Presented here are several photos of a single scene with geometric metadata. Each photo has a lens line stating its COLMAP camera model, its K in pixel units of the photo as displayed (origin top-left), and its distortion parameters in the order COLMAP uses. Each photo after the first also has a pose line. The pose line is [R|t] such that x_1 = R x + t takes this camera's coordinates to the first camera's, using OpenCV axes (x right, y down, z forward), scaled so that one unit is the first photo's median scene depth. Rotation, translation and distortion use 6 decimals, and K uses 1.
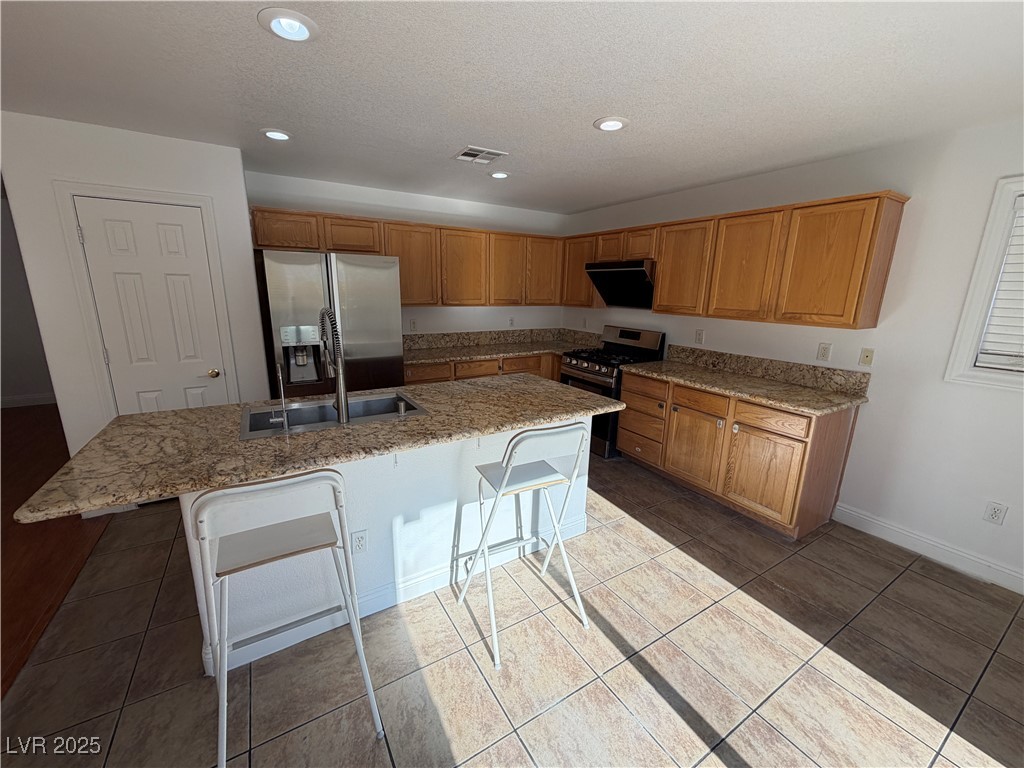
lens RADIAL K [[408.0, 0, 510.3], [0, 408.0, 384.4], [0, 0, 1]] dist [0.000796, -0.000288]
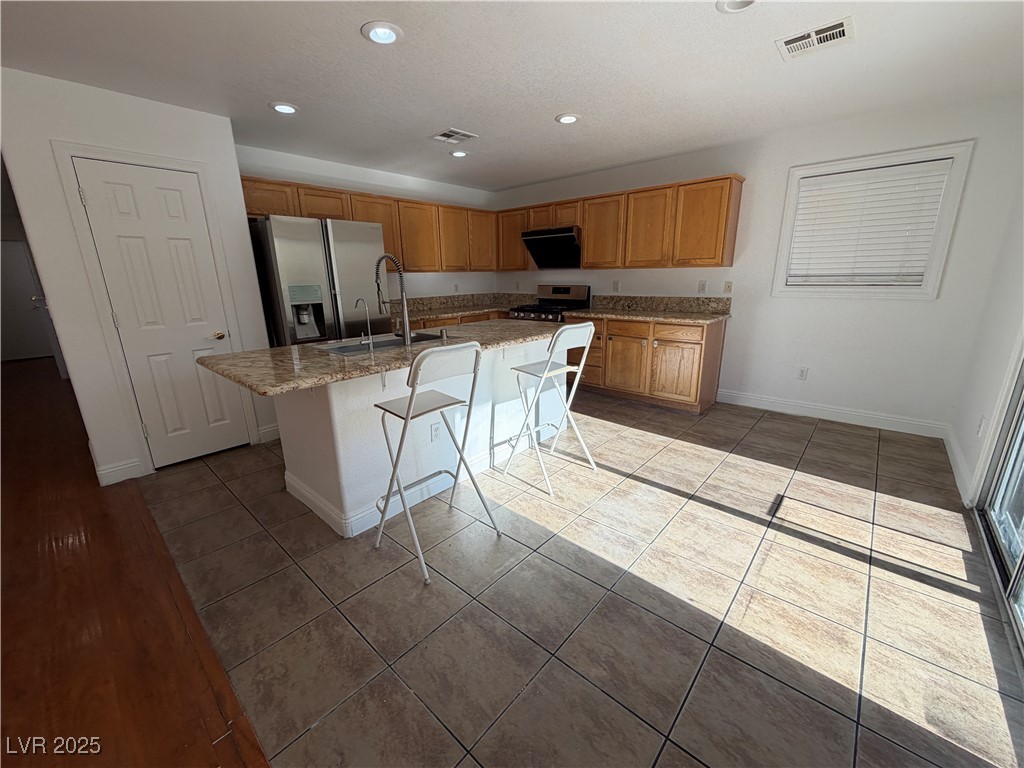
lens RADIAL K [[408.0, 0, 510.3], [0, 408.0, 384.4], [0, 0, 1]] dist [0.000796, -0.000288]
pose [[0.957449, -0.109624, 0.266973, -0.309596], [0.101414, 0.993853, 0.044392, 0.129759], [-0.270198, -0.015428, 0.962681, -0.215996]]
